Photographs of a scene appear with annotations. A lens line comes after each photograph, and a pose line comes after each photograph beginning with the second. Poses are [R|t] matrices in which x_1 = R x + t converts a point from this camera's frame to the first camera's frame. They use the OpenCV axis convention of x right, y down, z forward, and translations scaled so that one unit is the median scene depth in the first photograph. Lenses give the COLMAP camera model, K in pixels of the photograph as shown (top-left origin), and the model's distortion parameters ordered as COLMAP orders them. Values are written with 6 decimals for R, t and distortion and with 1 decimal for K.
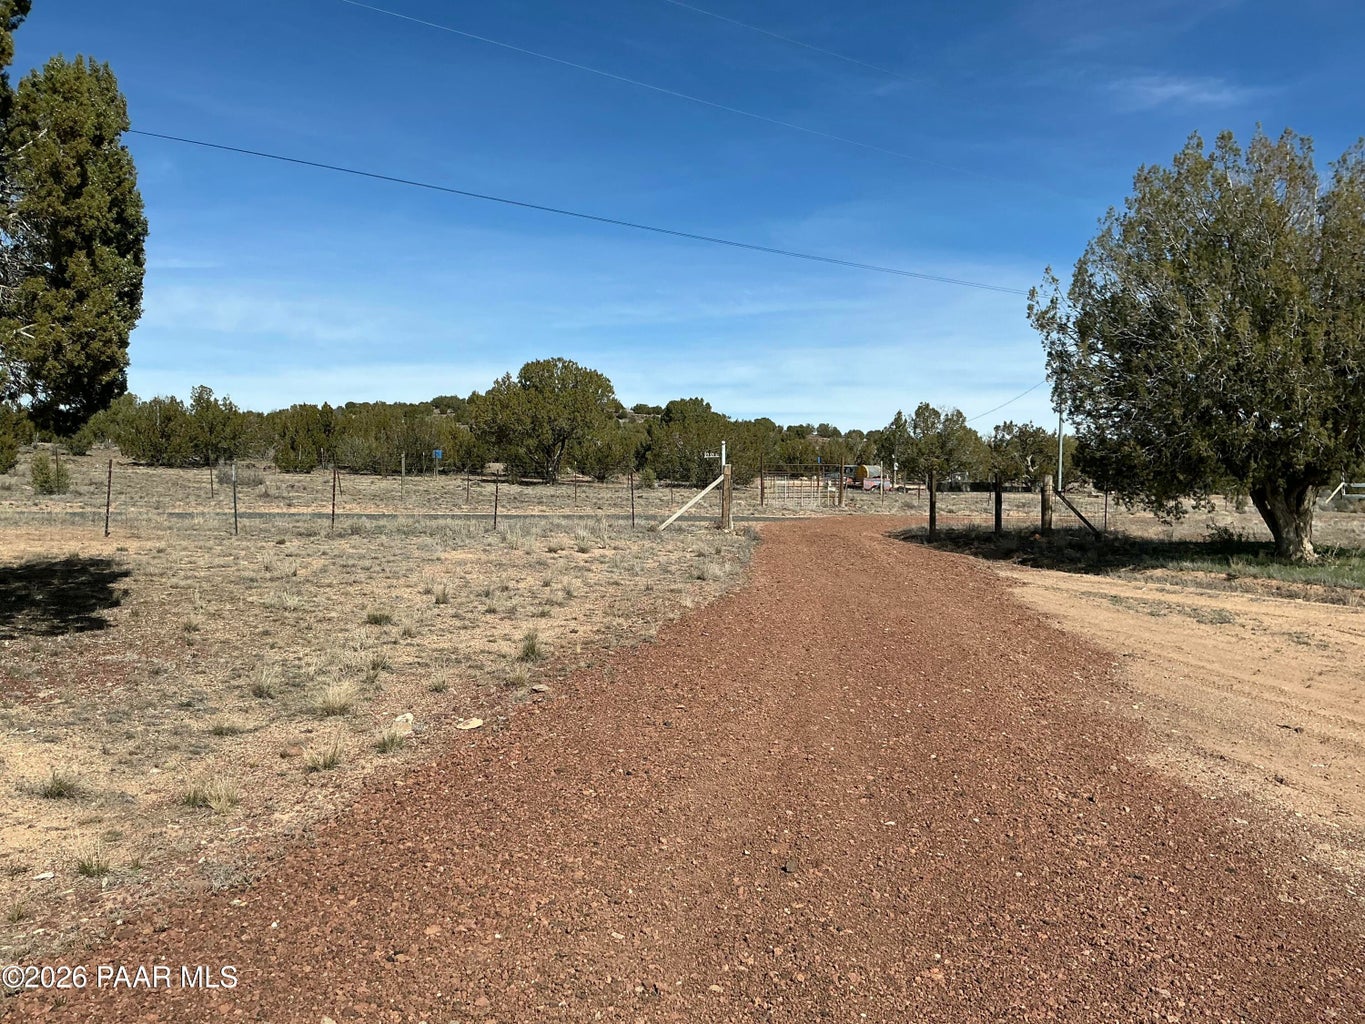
lens RADIAL K [[1111.6, 0, 682.5], [0, 1111.6, 512.0], [0, 0, 1]] dist [0.070028, -0.145426]
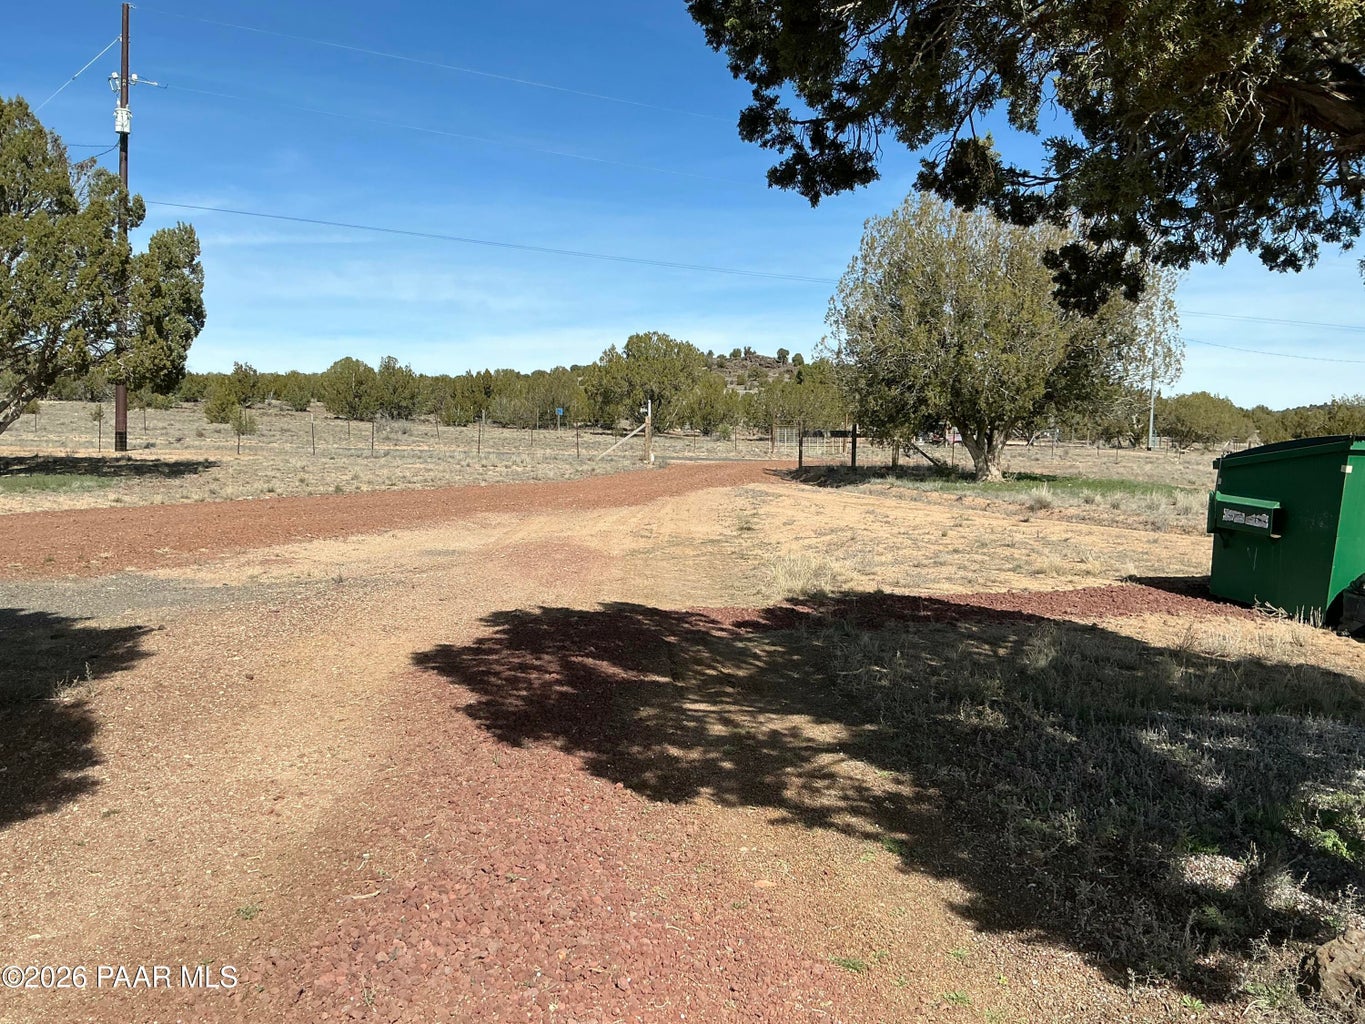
lens RADIAL K [[1133.4, 0, 691.6], [0, 1133.4, 511.6], [0, 0, 1]] dist [0.157914, -0.330848]
pose [[0.978742, 0.020414, -0.204076, 0.183237], [-0.013761, 0.999328, 0.033970, 0.013999], [0.204632, -0.030439, 0.978366, -0.204369]]
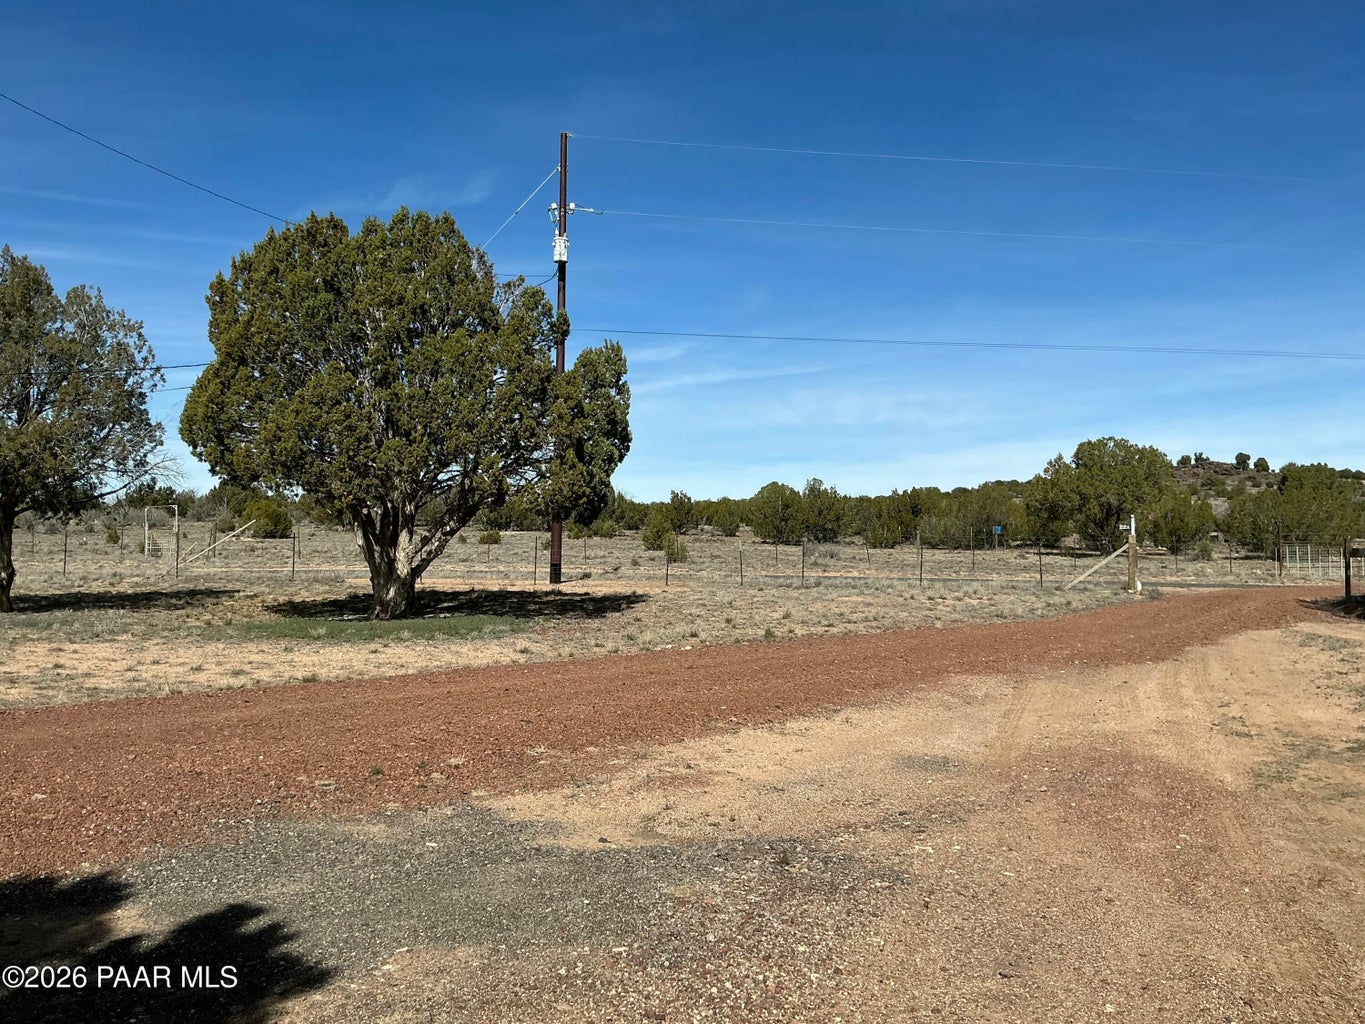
lens RADIAL K [[1133.4, 0, 691.6], [0, 1133.4, 511.6], [0, 0, 1]] dist [0.157914, -0.330848]
pose [[0.842823, -0.027208, -0.537502, 0.138523], [-0.009884, 0.997770, -0.066004, 0.008191], [0.538100, 0.060943, 0.840675, -0.126497]]
